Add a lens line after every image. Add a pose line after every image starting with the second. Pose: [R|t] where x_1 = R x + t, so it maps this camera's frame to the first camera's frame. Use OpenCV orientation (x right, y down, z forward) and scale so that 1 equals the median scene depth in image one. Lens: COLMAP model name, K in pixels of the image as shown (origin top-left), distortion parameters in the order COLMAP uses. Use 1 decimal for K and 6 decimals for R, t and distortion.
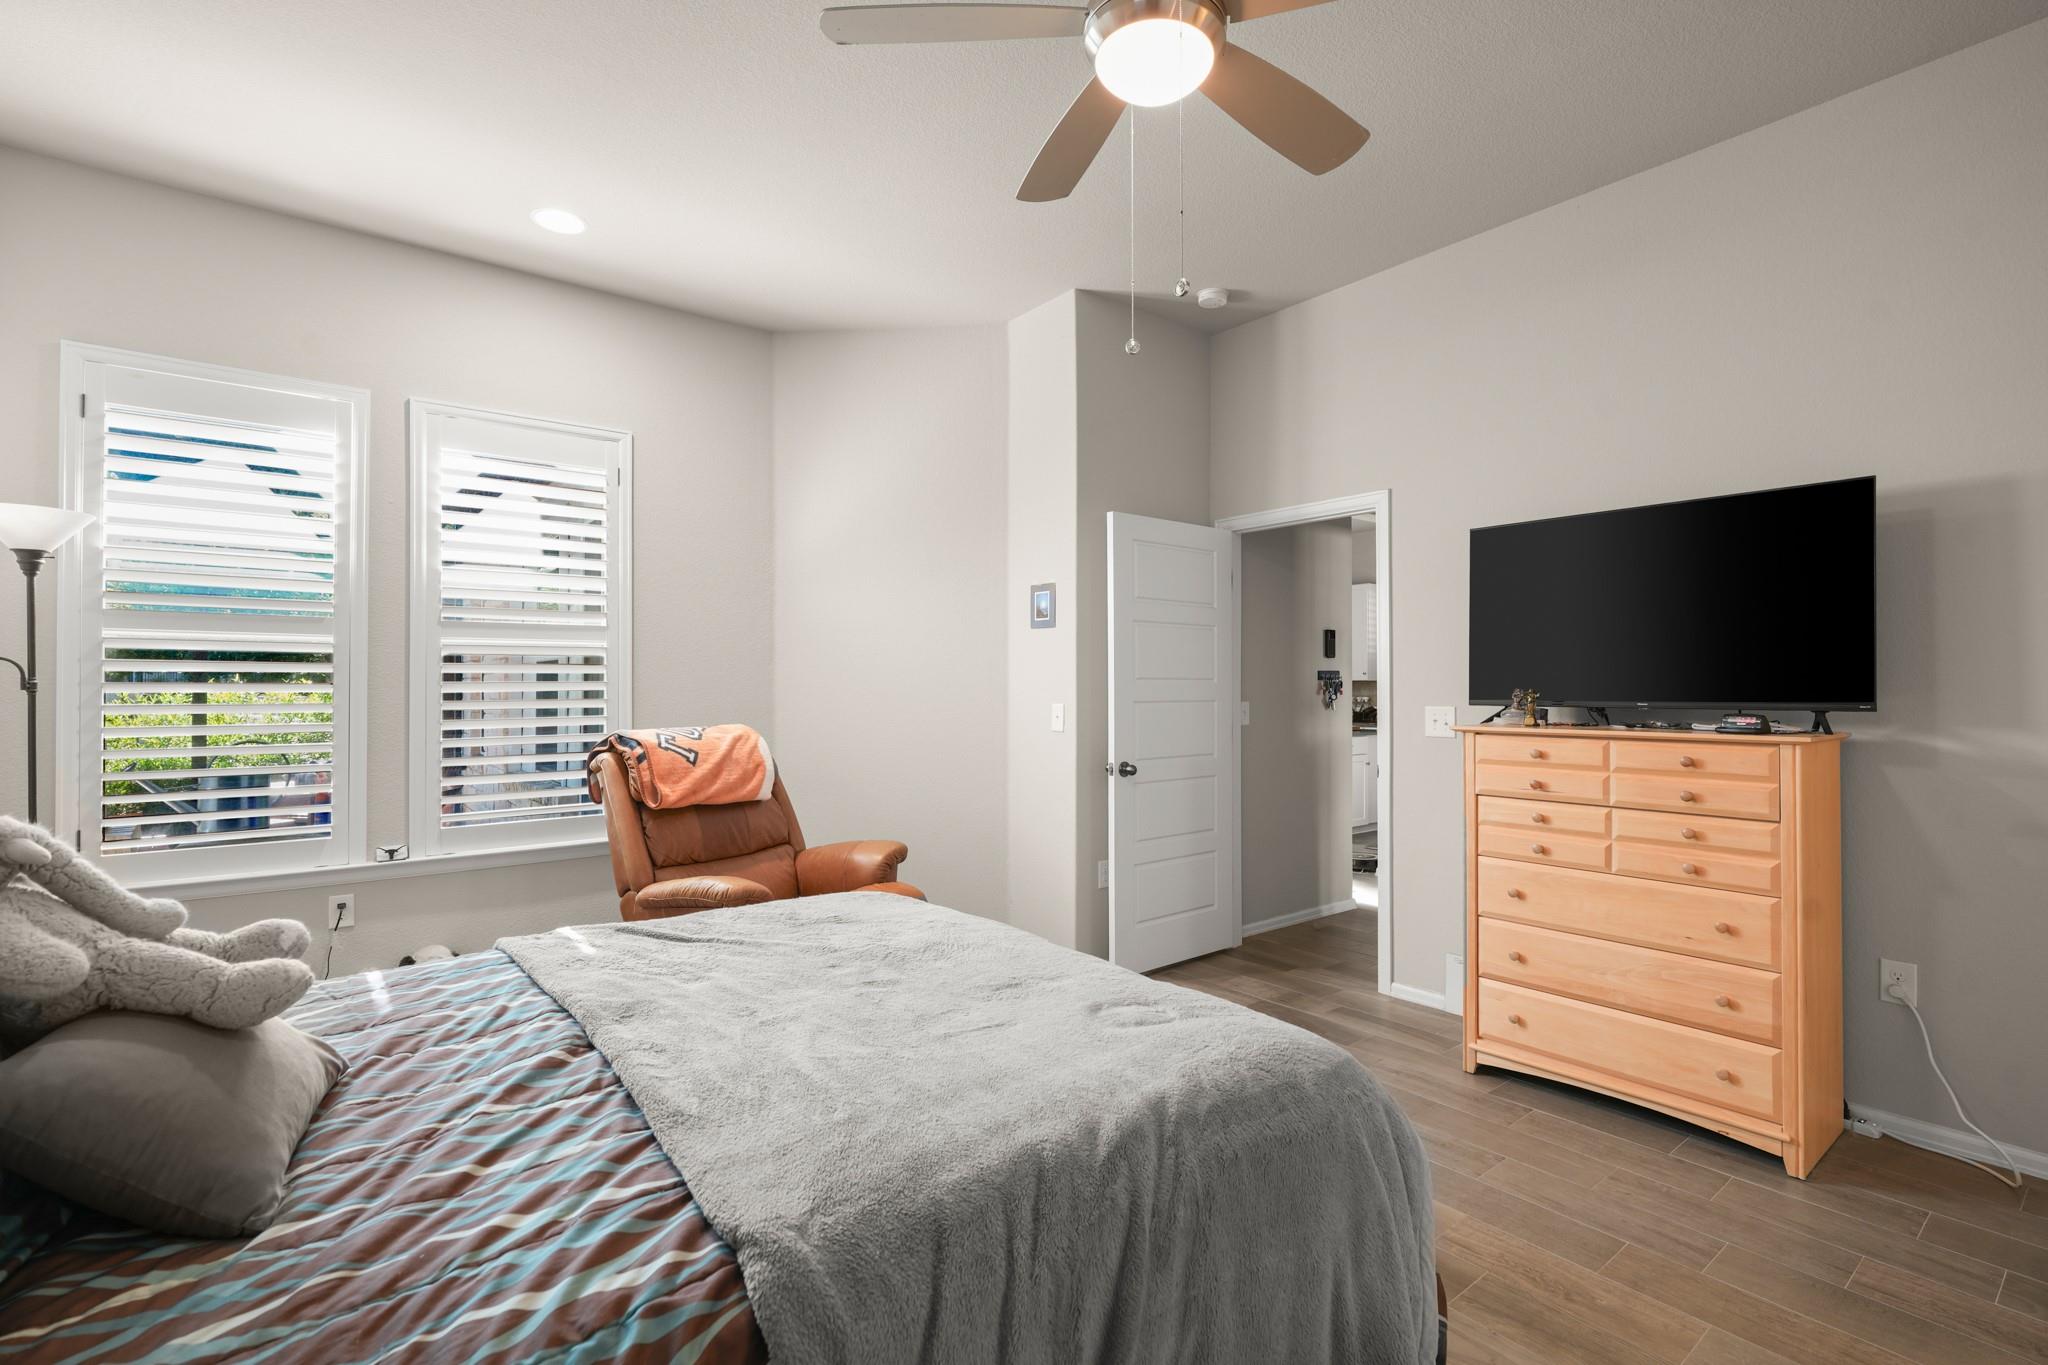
lens RADIAL K [[932.9, 0, 1024.0], [0, 932.9, 682.5], [0, 0, 1]] dist [-0.000163, 0.000147]
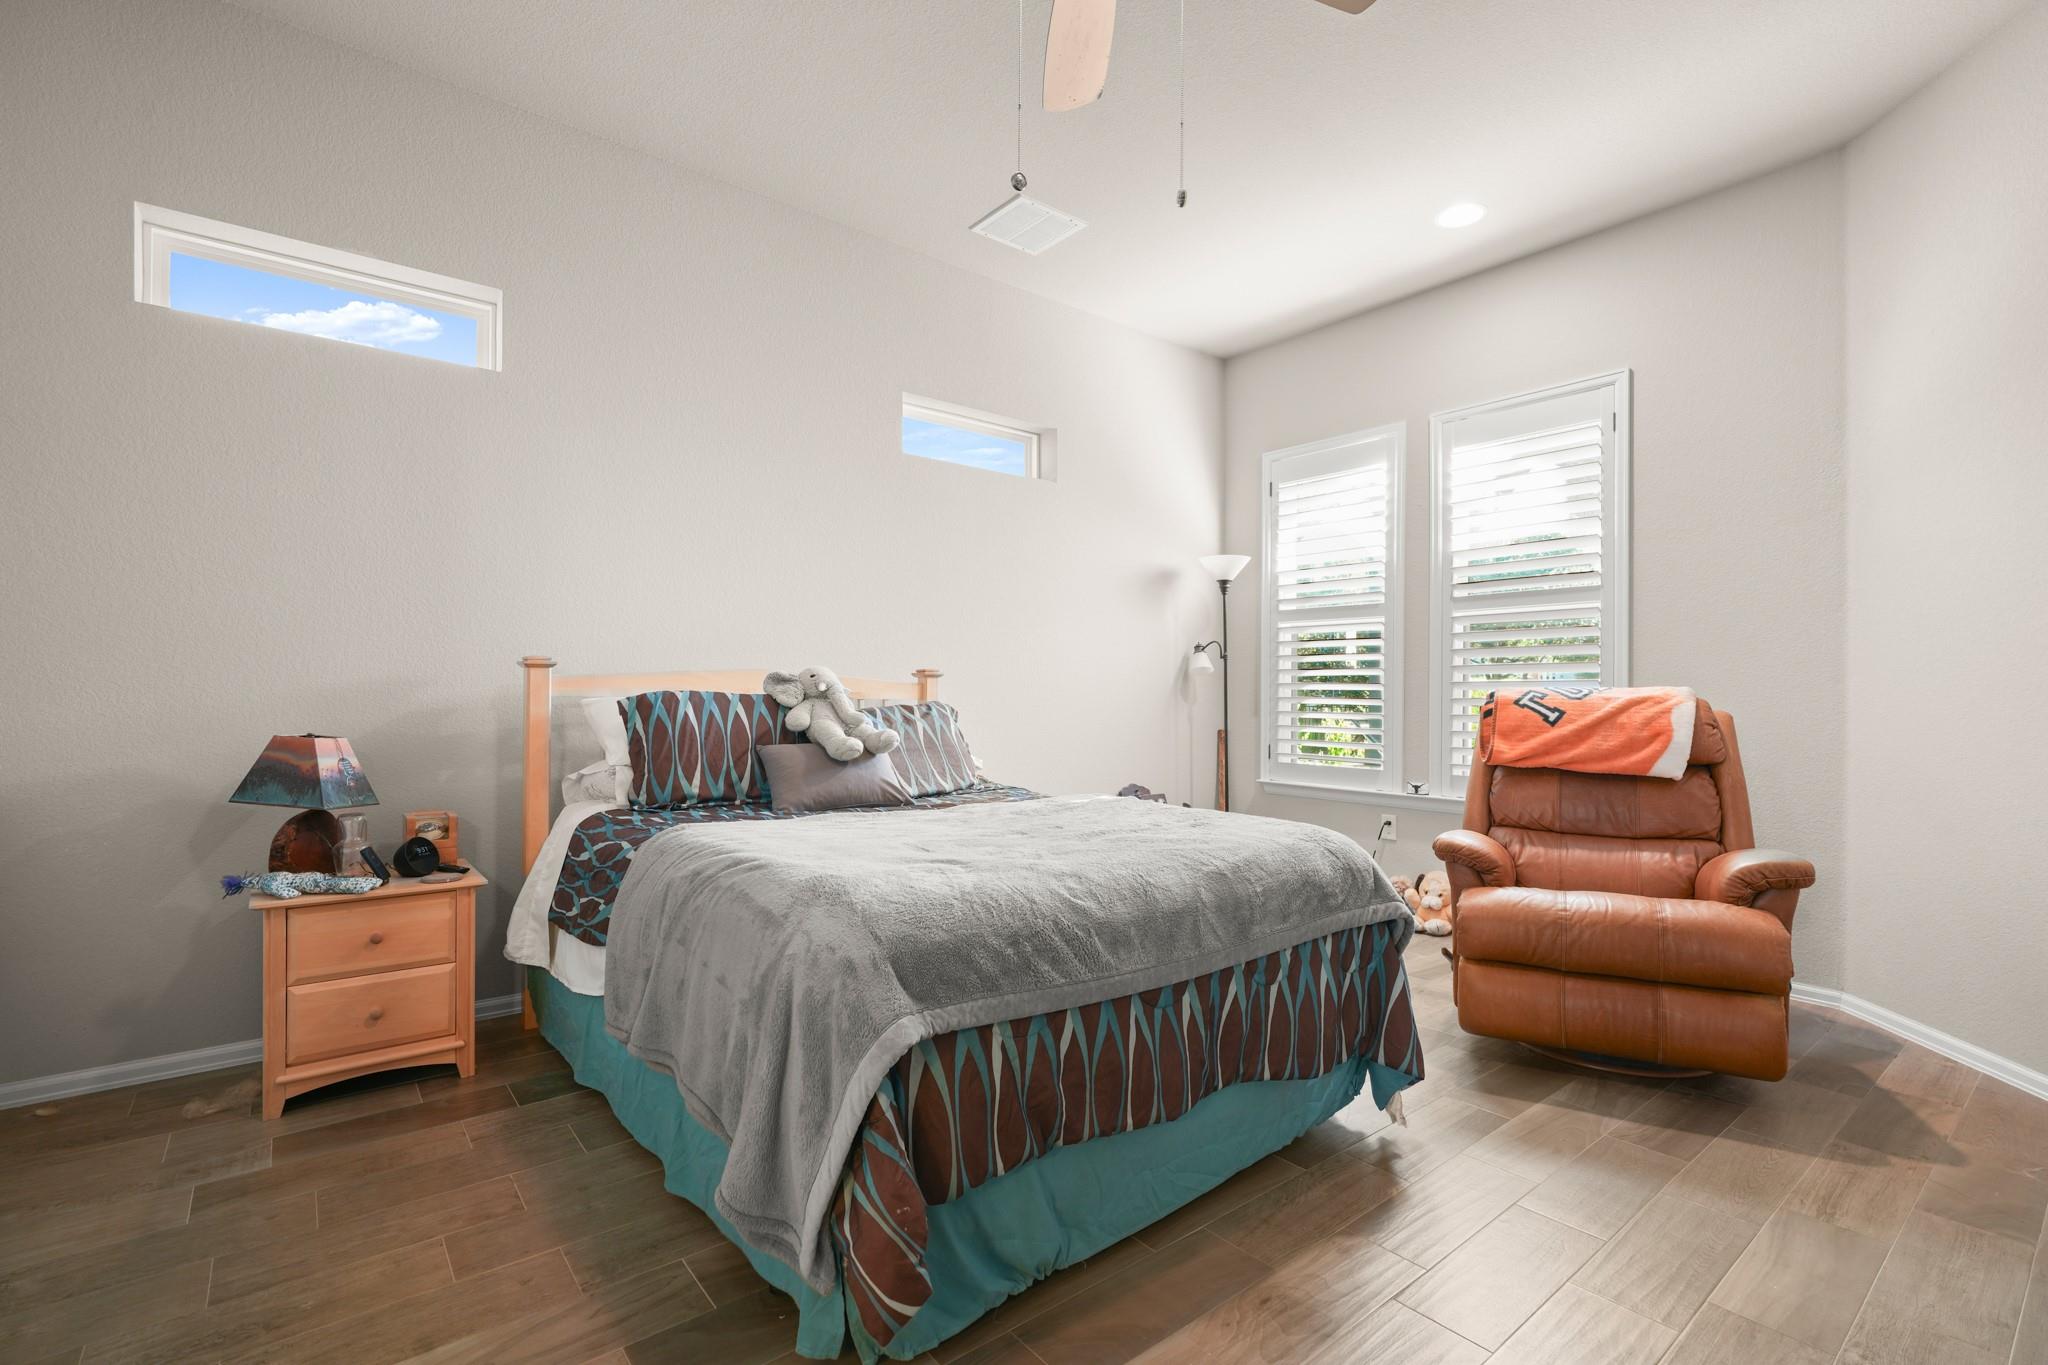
lens RADIAL K [[938.7, 0, 1026.5], [0, 938.7, 691.0], [0, 0, 1]] dist [-0.003454, -0.000094]
pose [[0.020760, -0.001590, -0.999783, 0.560648], [-0.000418, 0.999999, -0.001599, 0.056377], [0.999784, 0.000451, 0.020759, 0.459673]]
